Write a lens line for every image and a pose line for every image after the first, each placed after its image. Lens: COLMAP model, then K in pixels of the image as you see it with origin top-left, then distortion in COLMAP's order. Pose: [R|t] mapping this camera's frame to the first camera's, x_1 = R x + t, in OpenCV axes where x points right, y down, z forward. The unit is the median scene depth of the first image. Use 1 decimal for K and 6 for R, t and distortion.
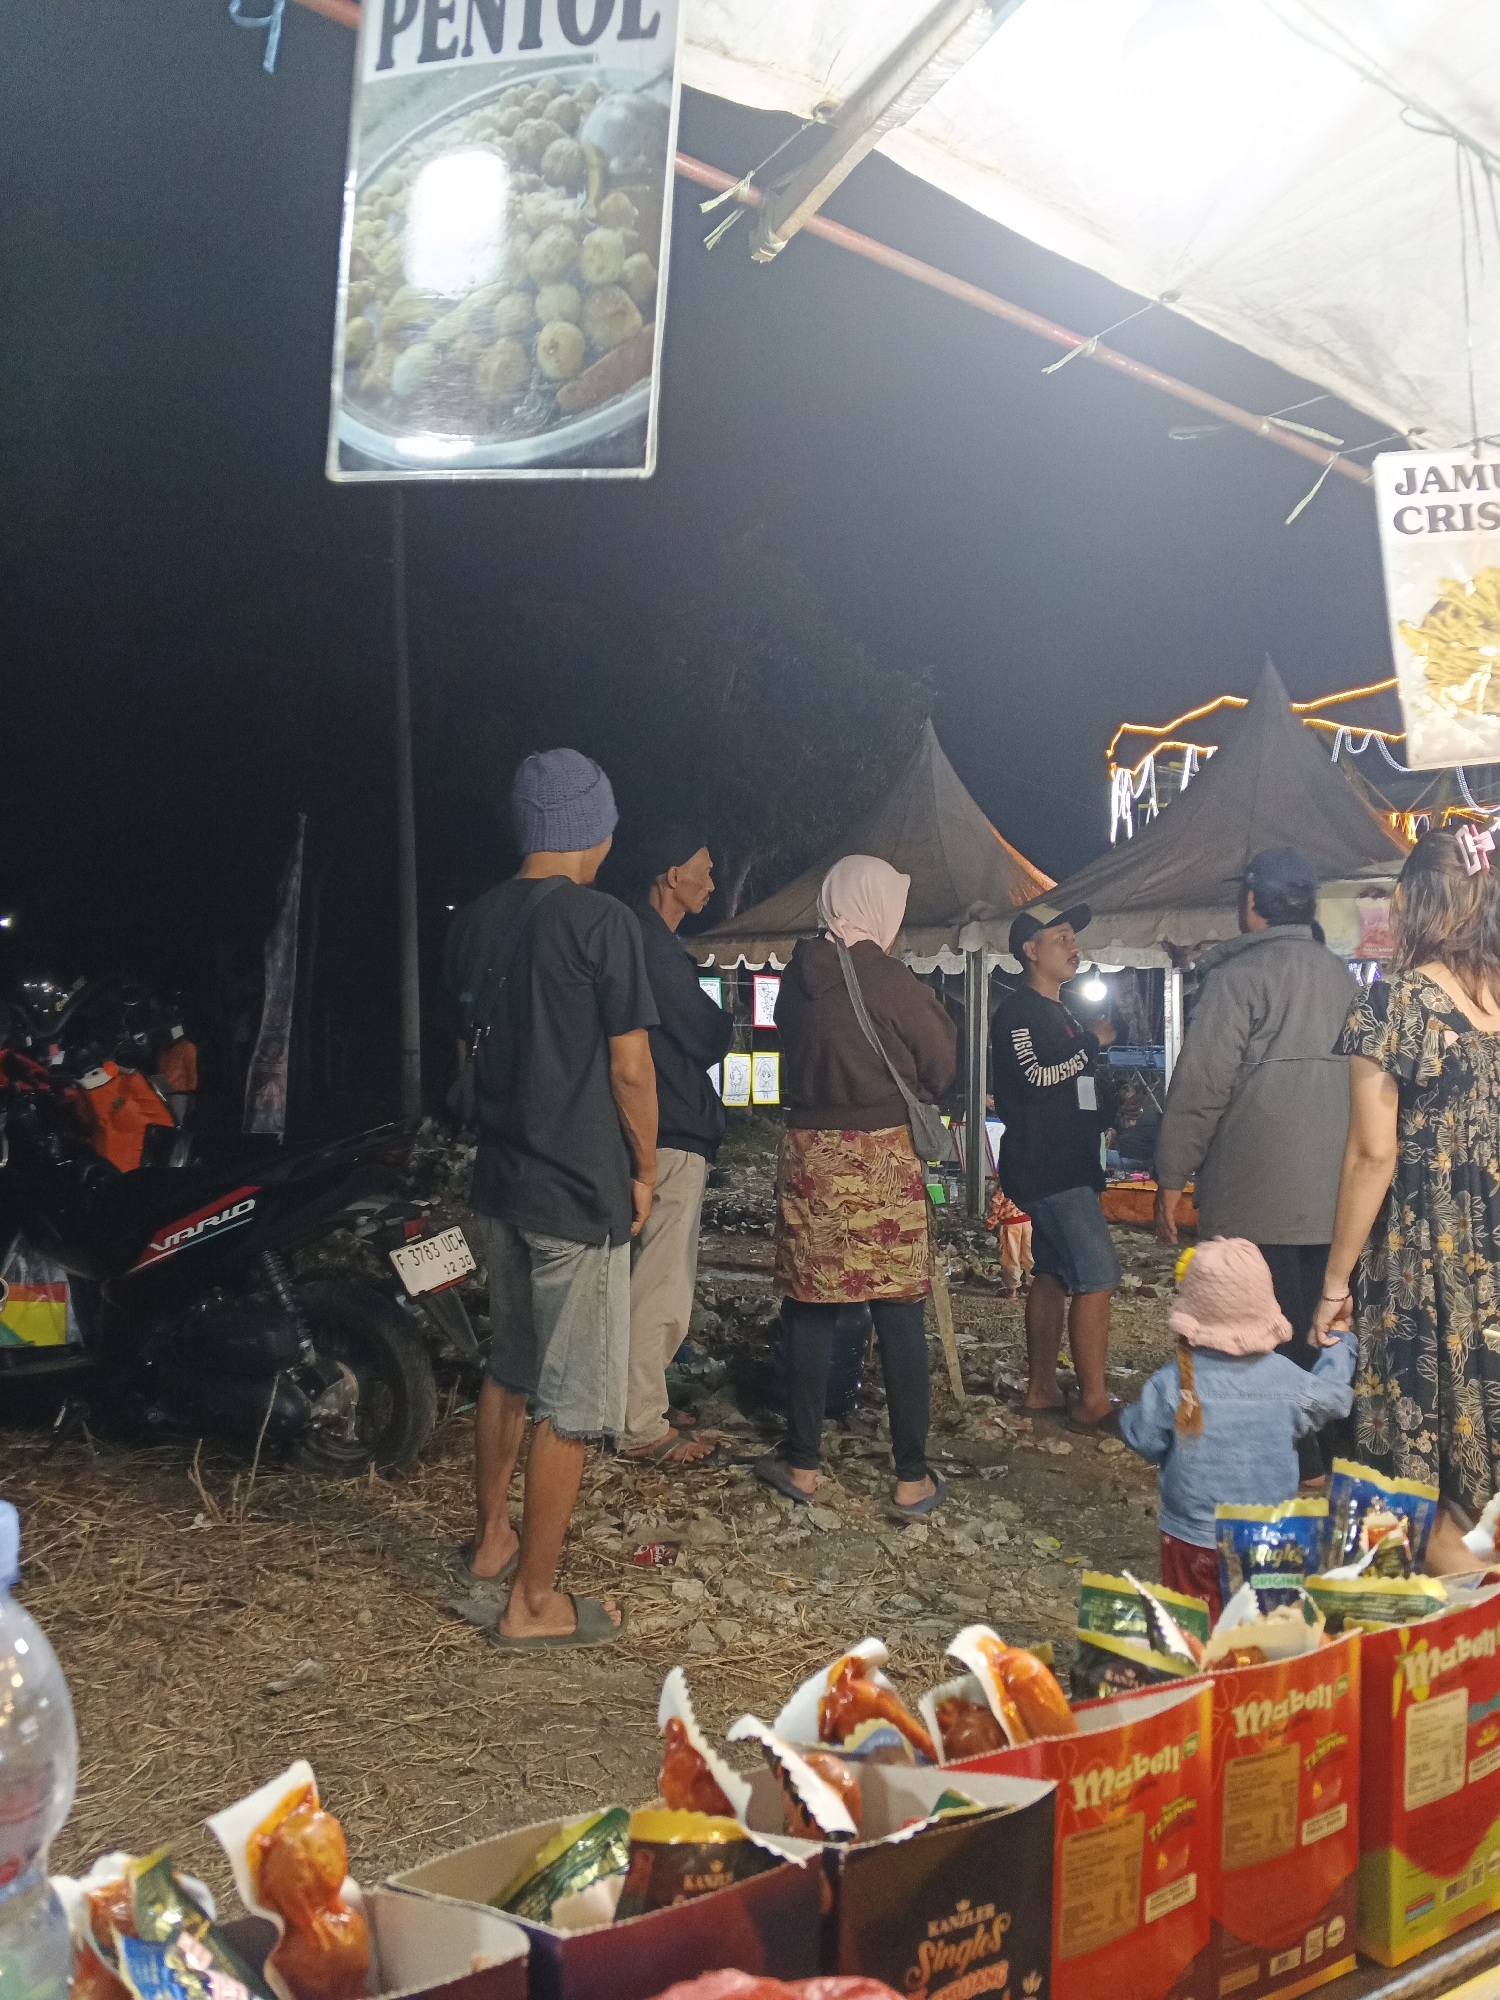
lens RADIAL K [[1585.9, 0, 698.4], [0, 1585.9, 999.8], [0, 0, 1]] dist [0.106957, -0.130278]
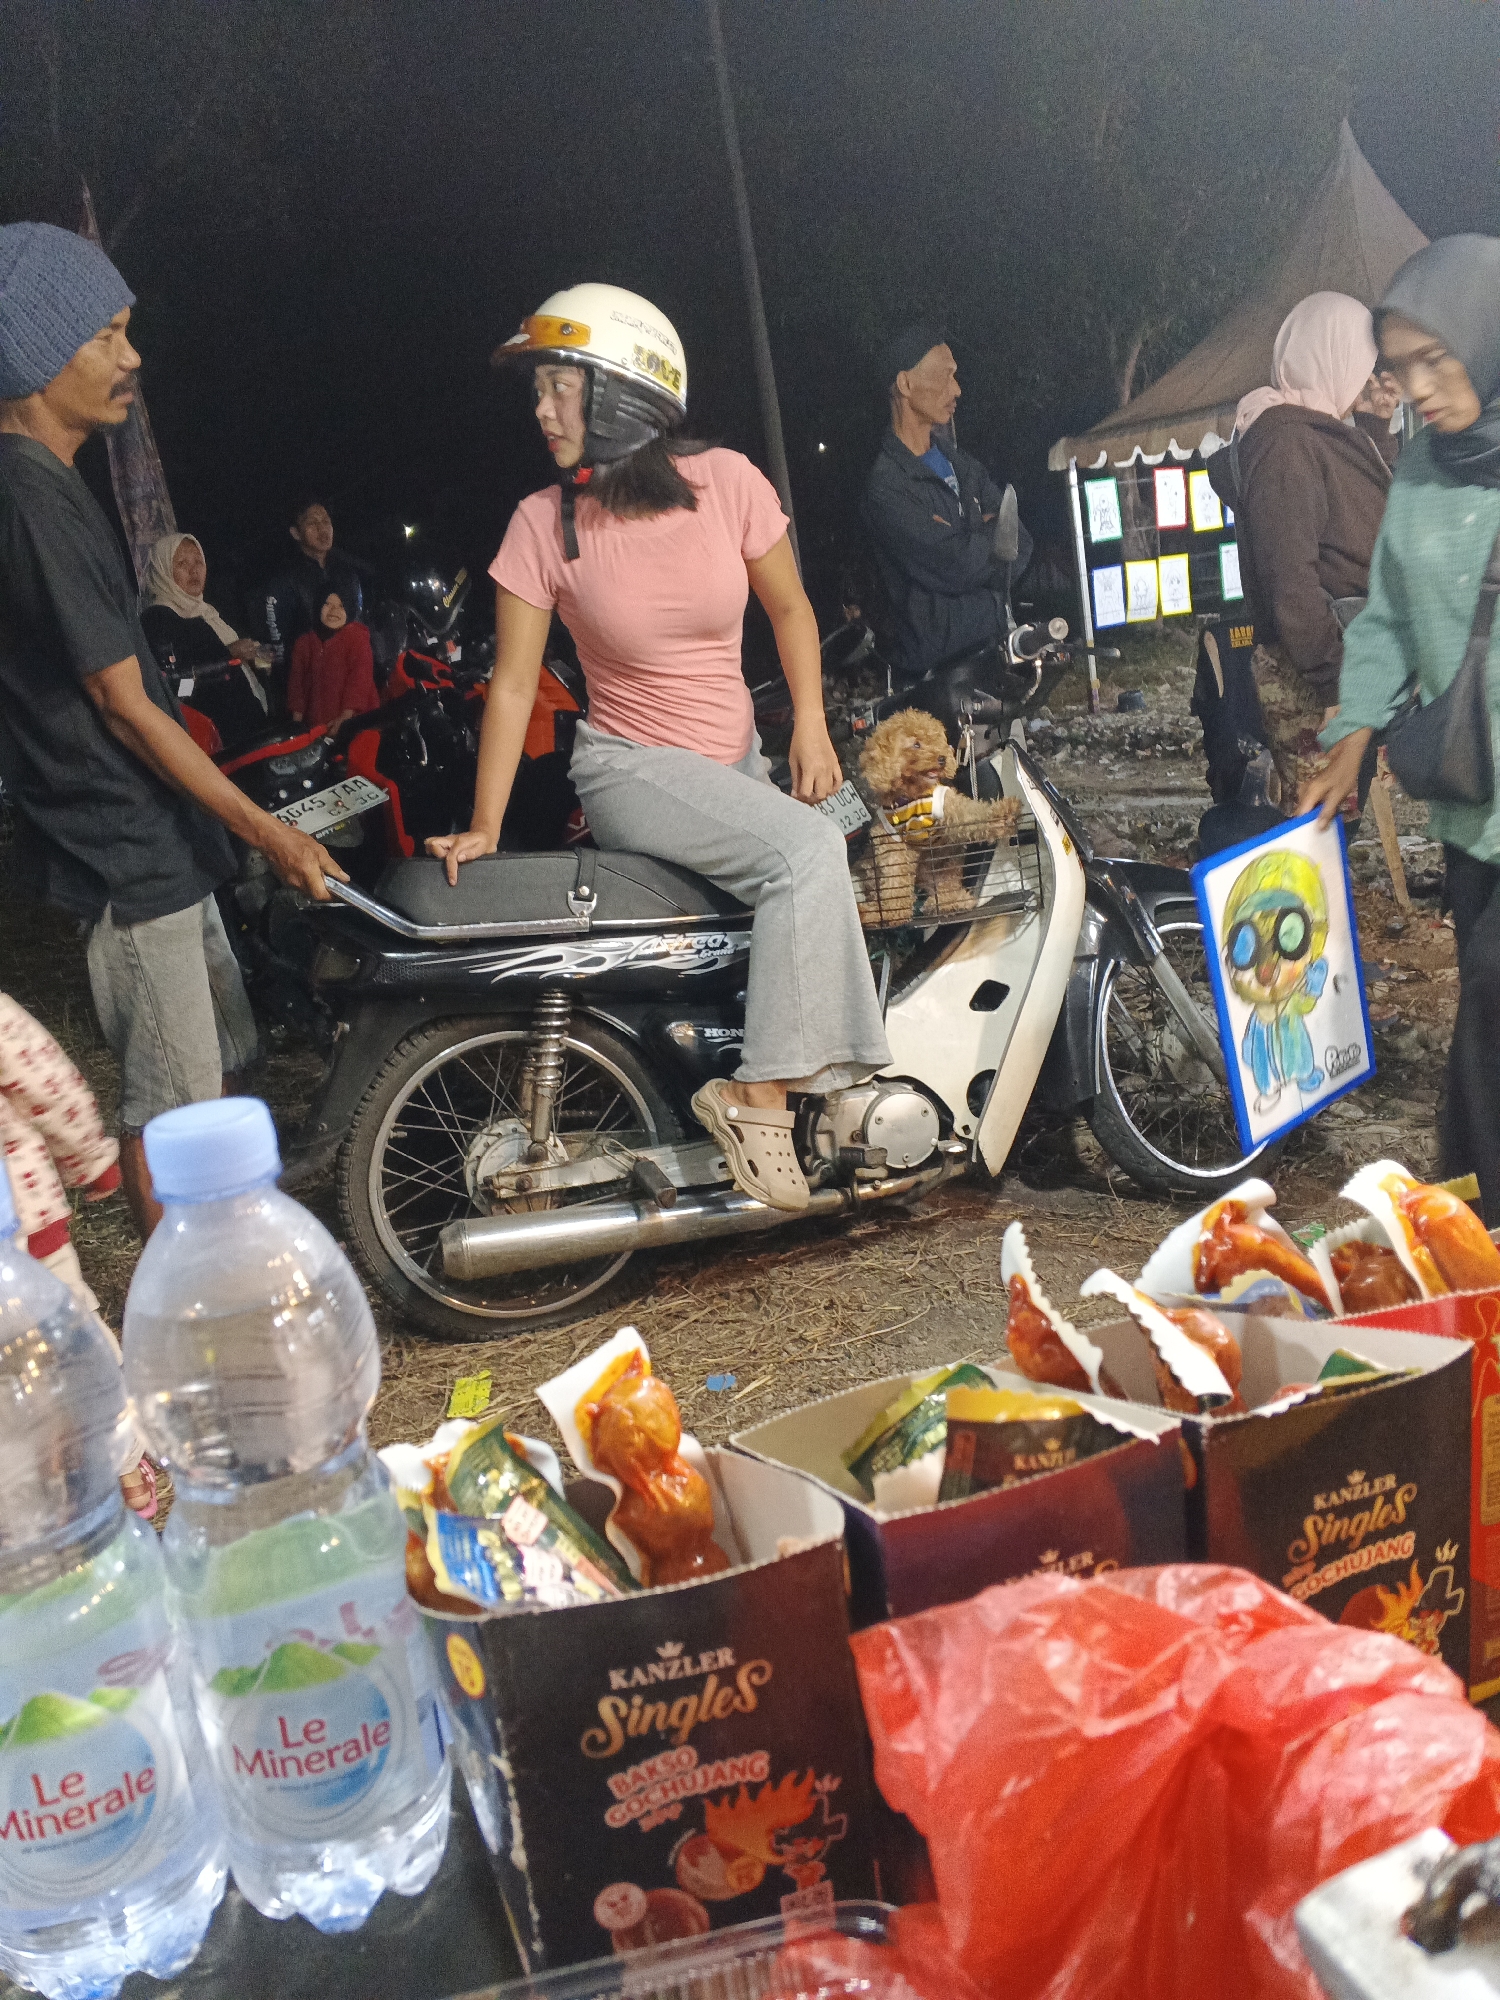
lens RADIAL K [[1610.3, 0, 747.9], [0, 1610.3, 990.2], [0, 0, 1]] dist [0.074685, -0.137874]
pose [[0.970493, -0.073163, -0.229760, 0.061205], [0.132710, 0.957626, 0.255619, 0.046552], [0.201322, -0.278568, 0.939079, 0.182206]]
